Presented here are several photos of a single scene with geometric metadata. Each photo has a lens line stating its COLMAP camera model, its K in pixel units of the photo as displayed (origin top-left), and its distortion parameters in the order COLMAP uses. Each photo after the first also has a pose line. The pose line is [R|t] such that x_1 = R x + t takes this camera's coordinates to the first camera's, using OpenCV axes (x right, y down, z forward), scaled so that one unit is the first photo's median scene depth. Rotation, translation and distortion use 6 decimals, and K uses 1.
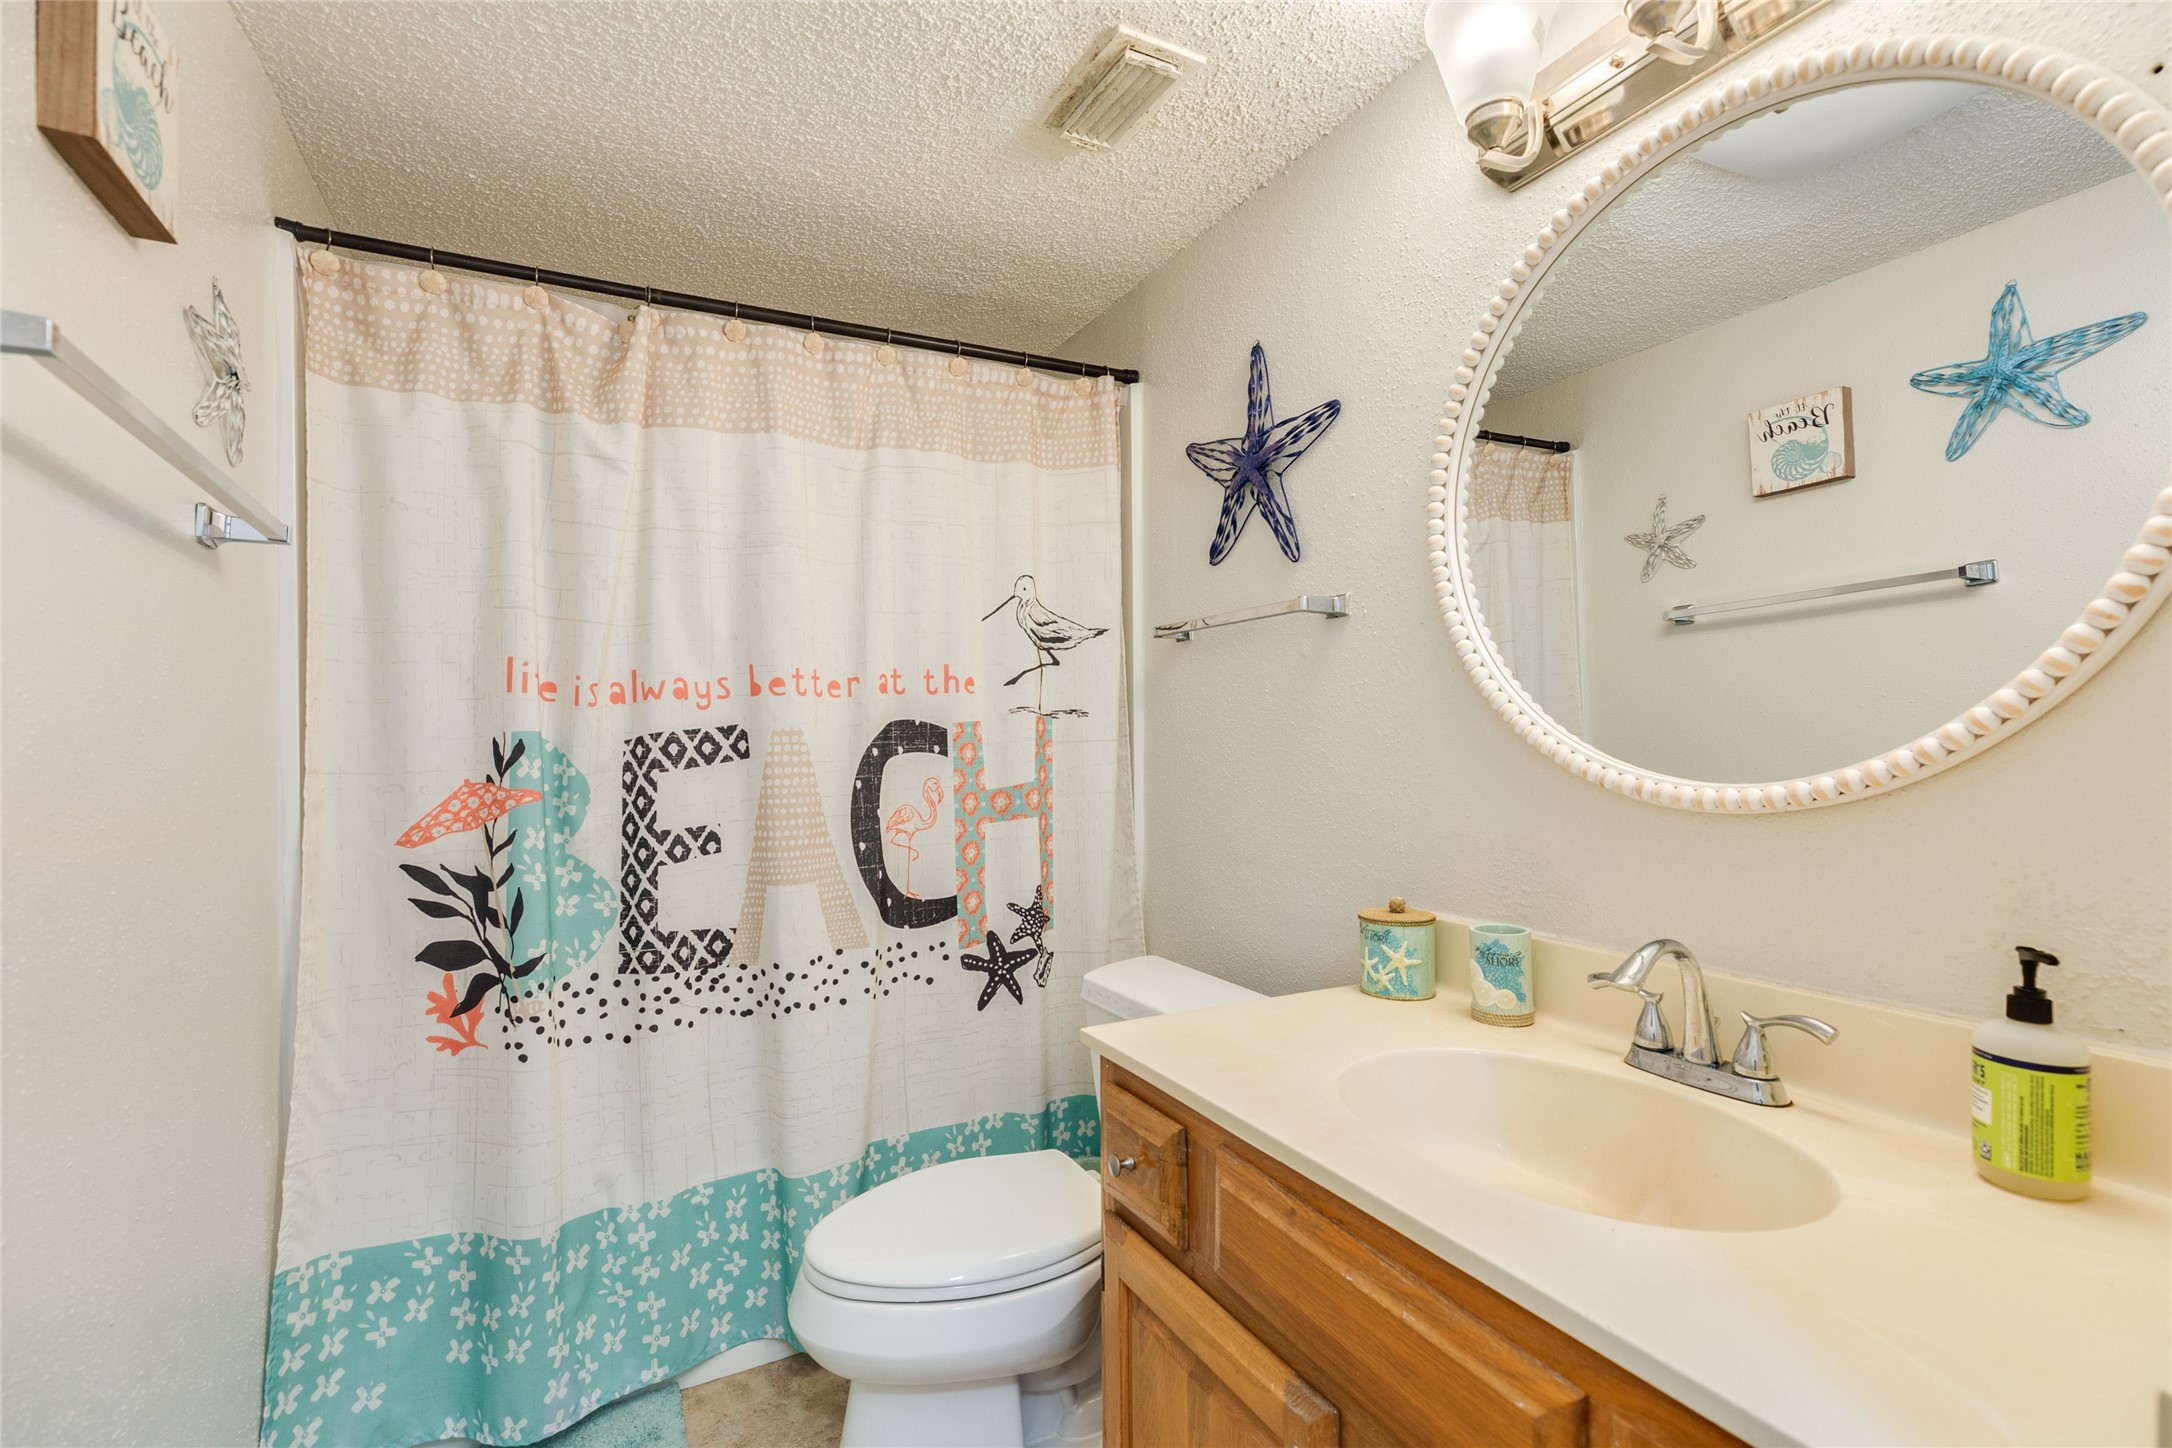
lens RADIAL K [[978.4, 0, 1073.4], [0, 978.4, 734.0], [0, 0, 1]] dist [0.000971, -0.000077]
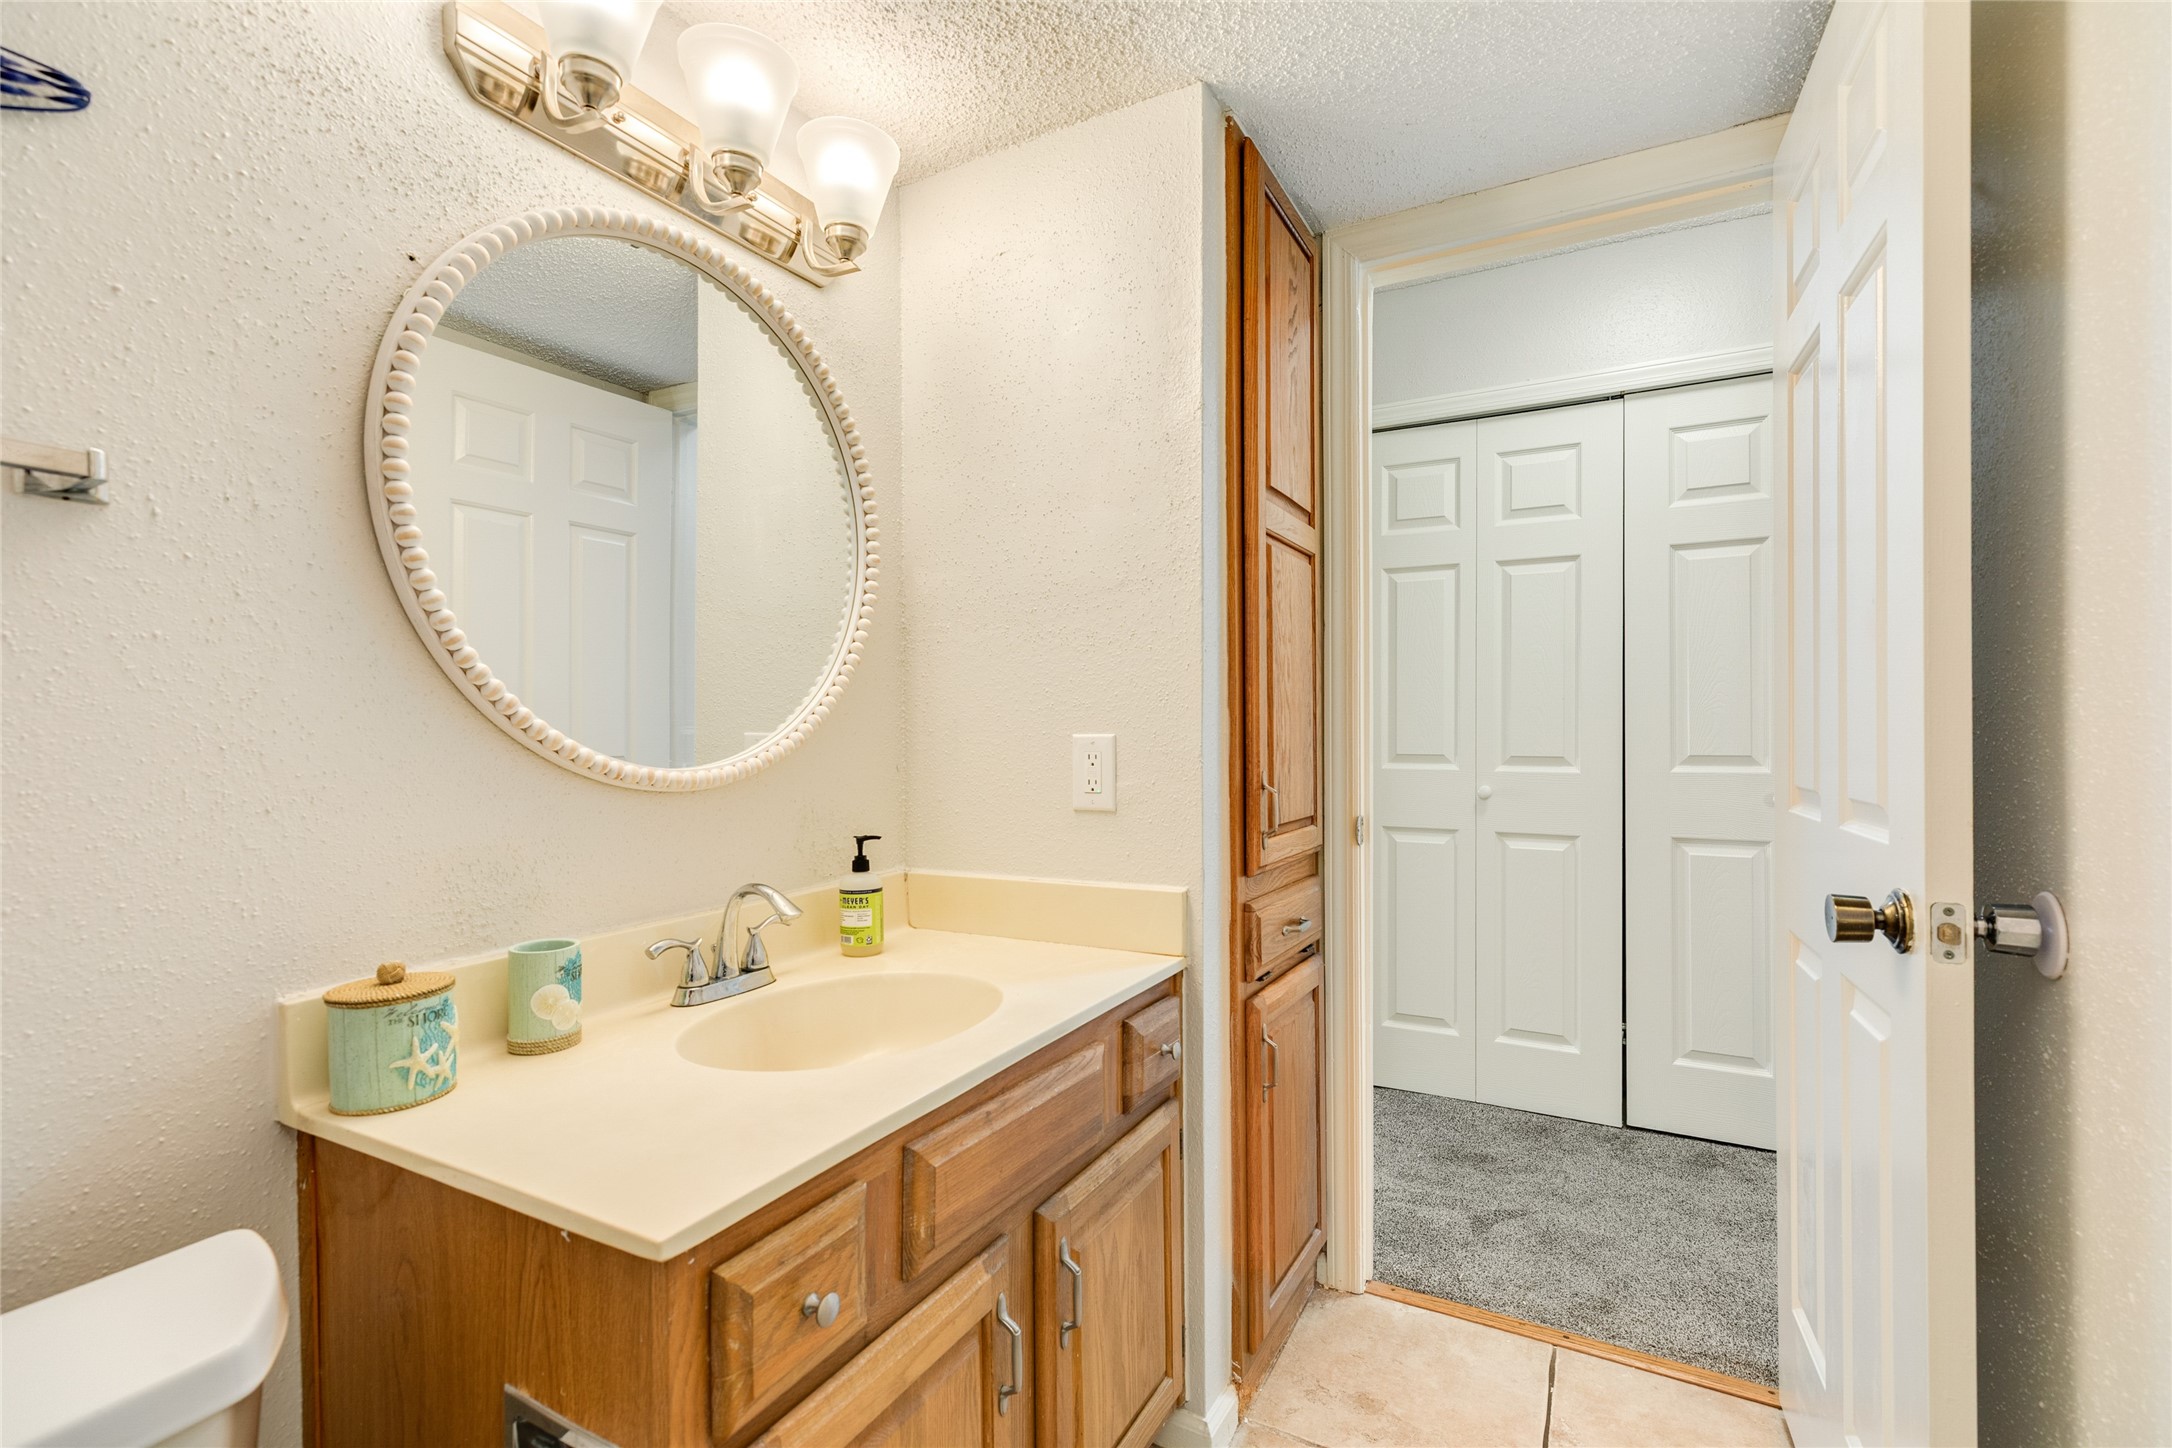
lens RADIAL K [[978.4, 0, 1073.4], [0, 978.4, 734.0], [0, 0, 1]] dist [0.000971, -0.000077]
pose [[-0.554634, 0.005909, 0.832073, -0.831784], [0.011487, 0.999934, 0.000556, 0.012008], [-0.832015, 0.009867, -0.554665, 1.538958]]
